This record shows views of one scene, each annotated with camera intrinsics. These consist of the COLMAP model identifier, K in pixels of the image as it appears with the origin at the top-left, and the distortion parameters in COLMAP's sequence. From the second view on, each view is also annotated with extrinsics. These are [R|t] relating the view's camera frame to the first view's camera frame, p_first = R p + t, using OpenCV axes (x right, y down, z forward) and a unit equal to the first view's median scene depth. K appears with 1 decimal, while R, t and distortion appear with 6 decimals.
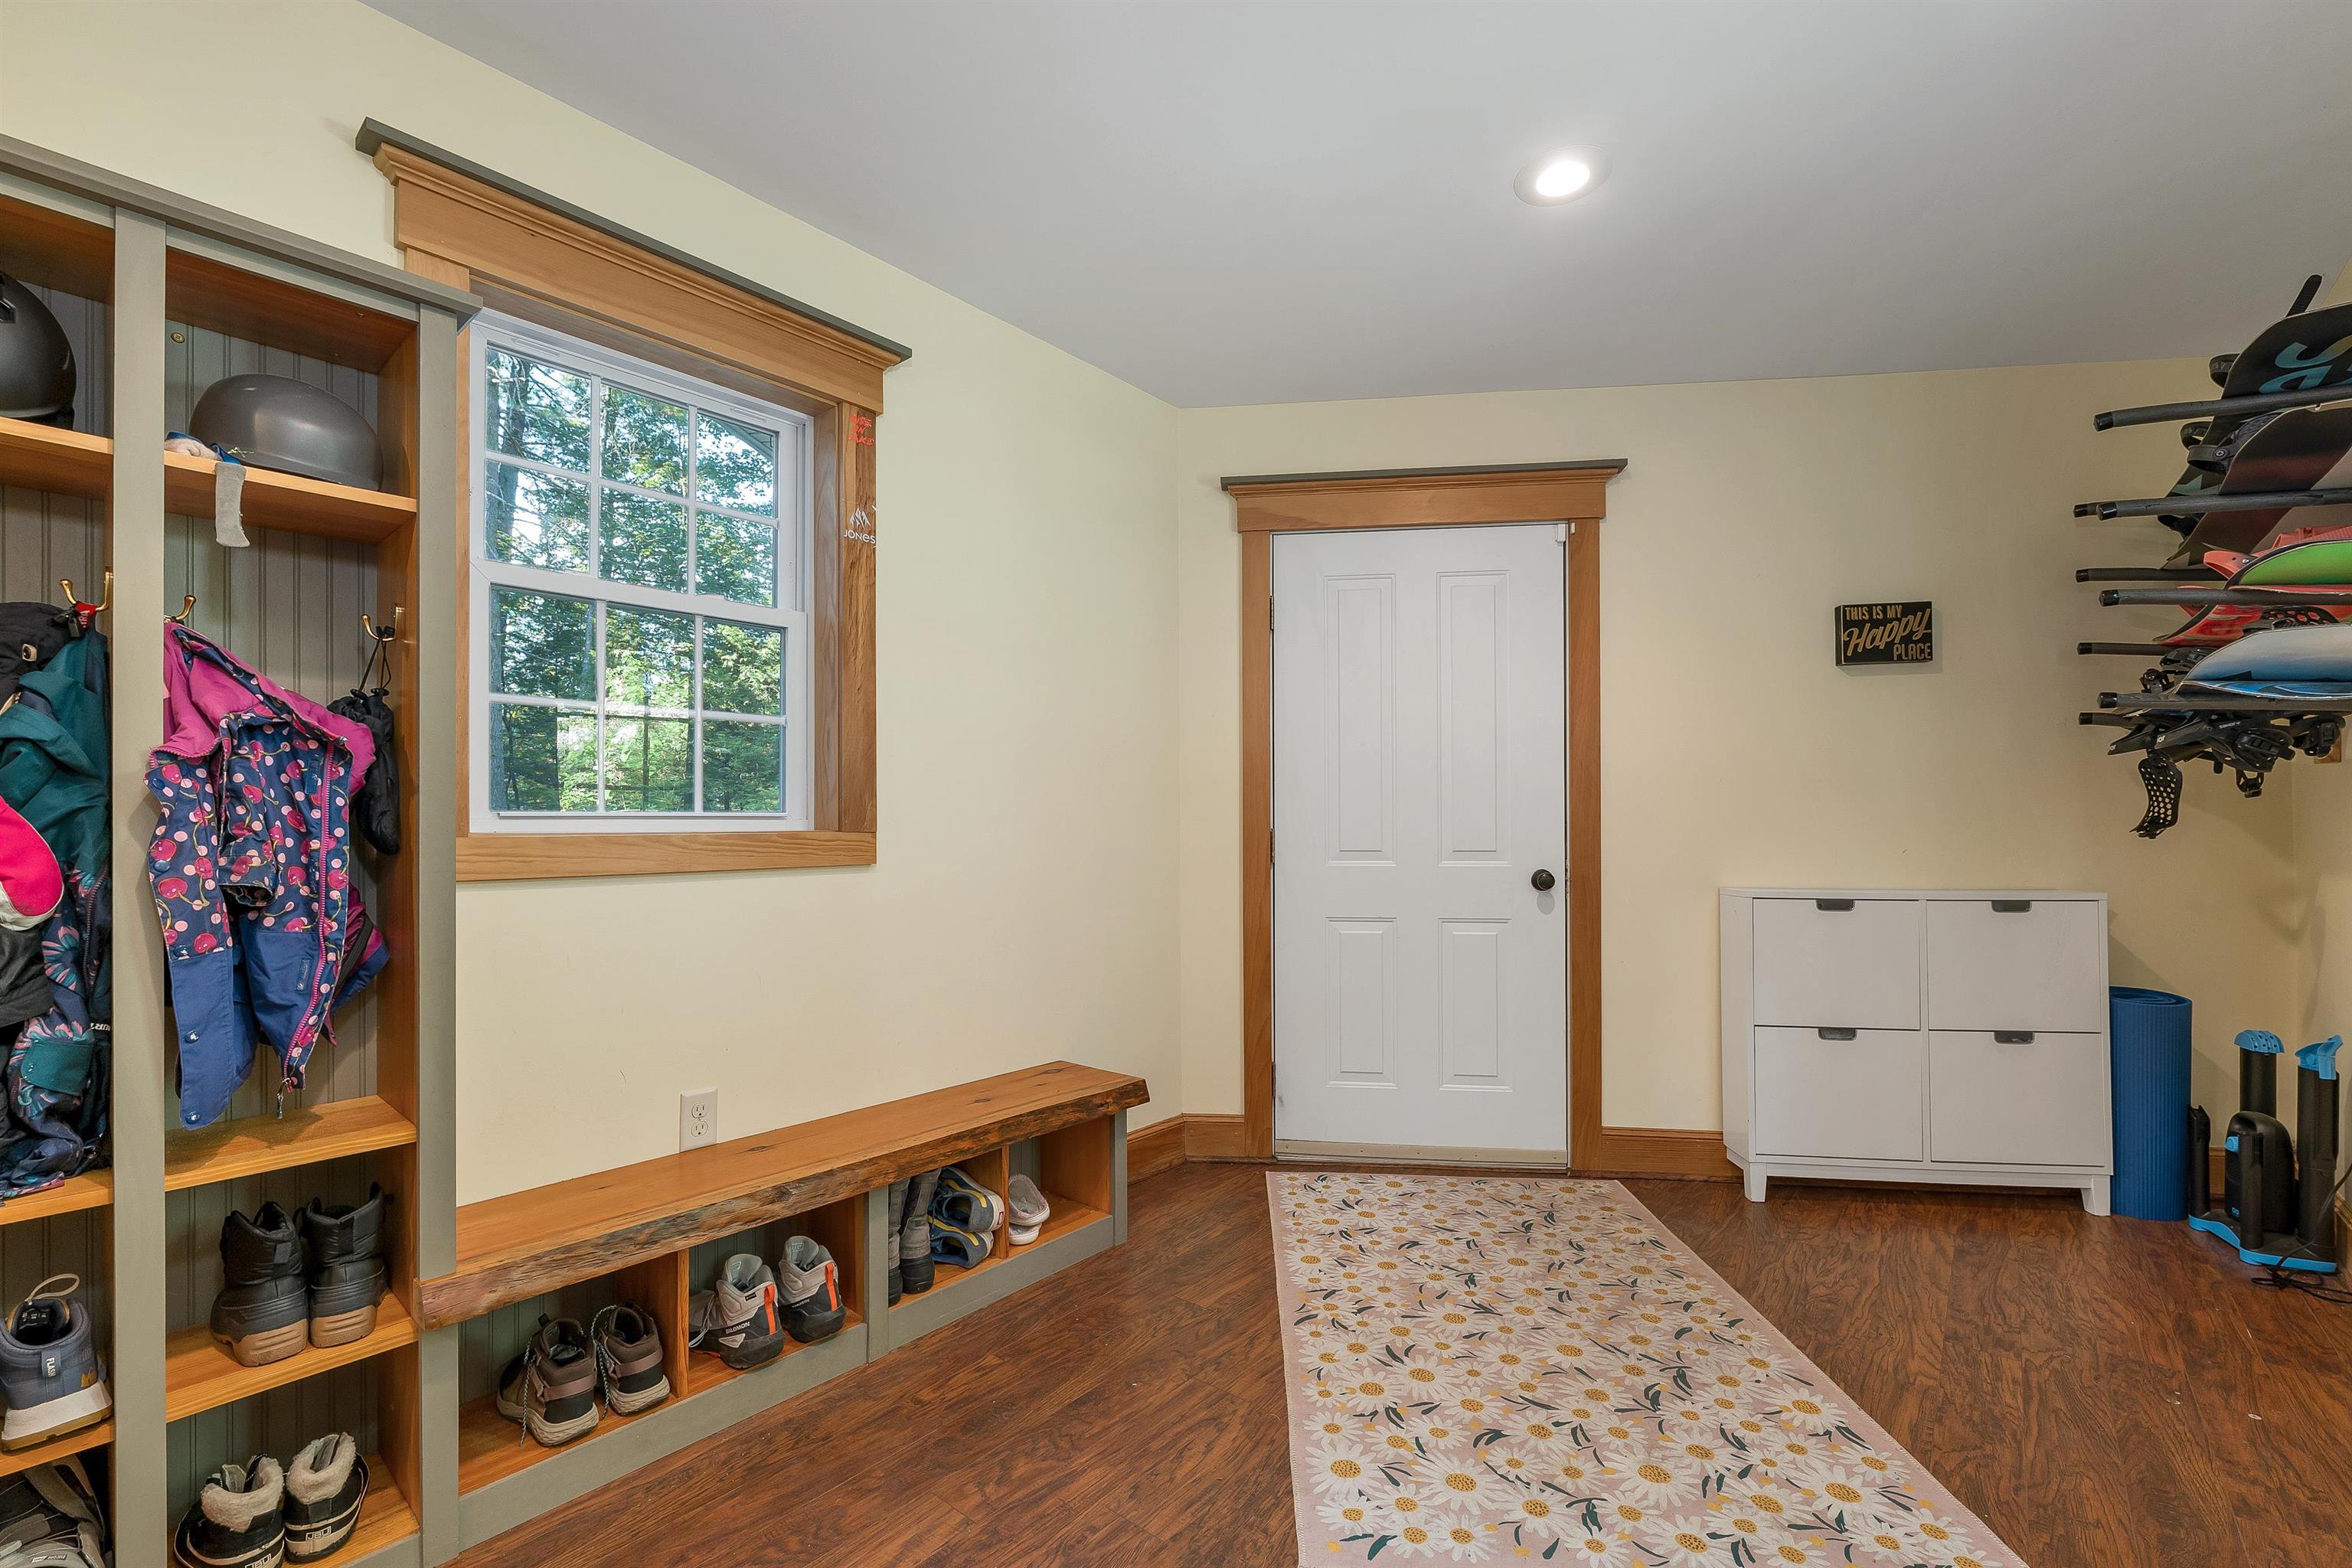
lens RADIAL K [[994.6, 0, 1174.0], [0, 994.6, 804.8], [0, 0, 1]] dist [0.002559, 0.000389]
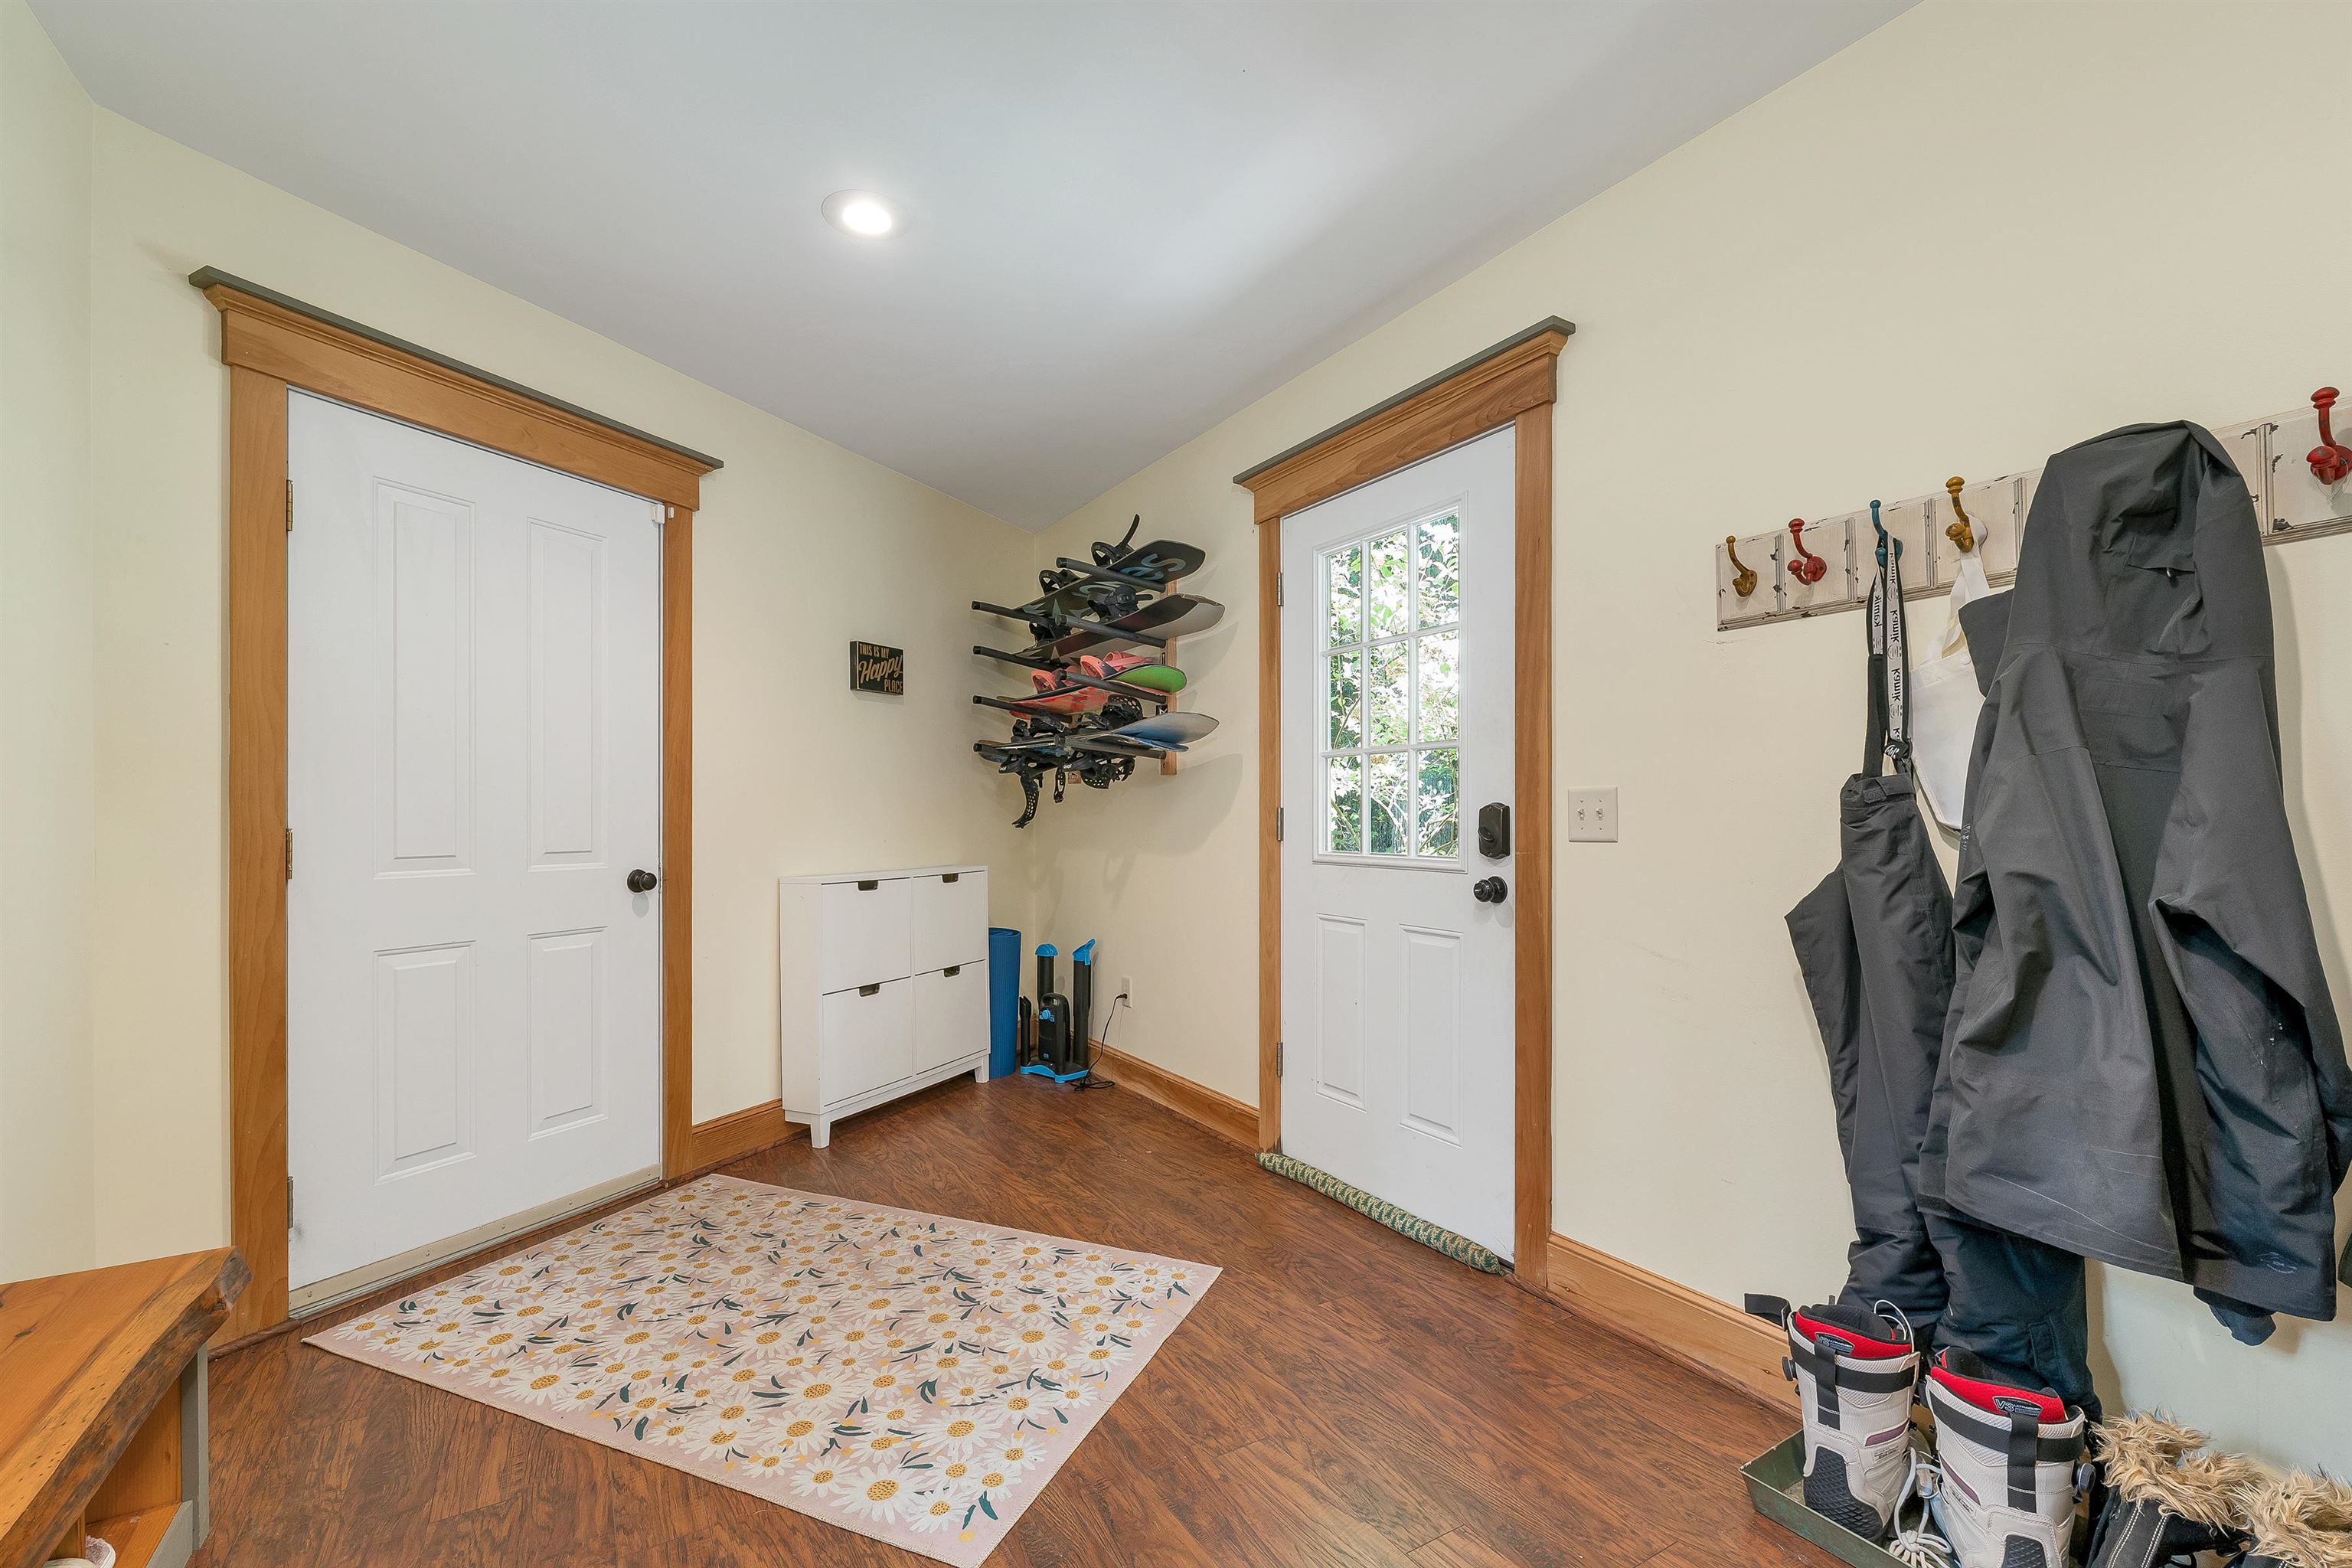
lens RADIAL K [[994.6, 0, 1172.0], [0, 994.6, 801.6], [0, 0, 1]] dist [0.002559, 0.000389]
pose [[0.331565, 0.015154, 0.943311, -0.389833], [-0.016952, 0.999805, -0.010103, 0.003093], [-0.943280, -0.012641, 0.331757, 0.252339]]
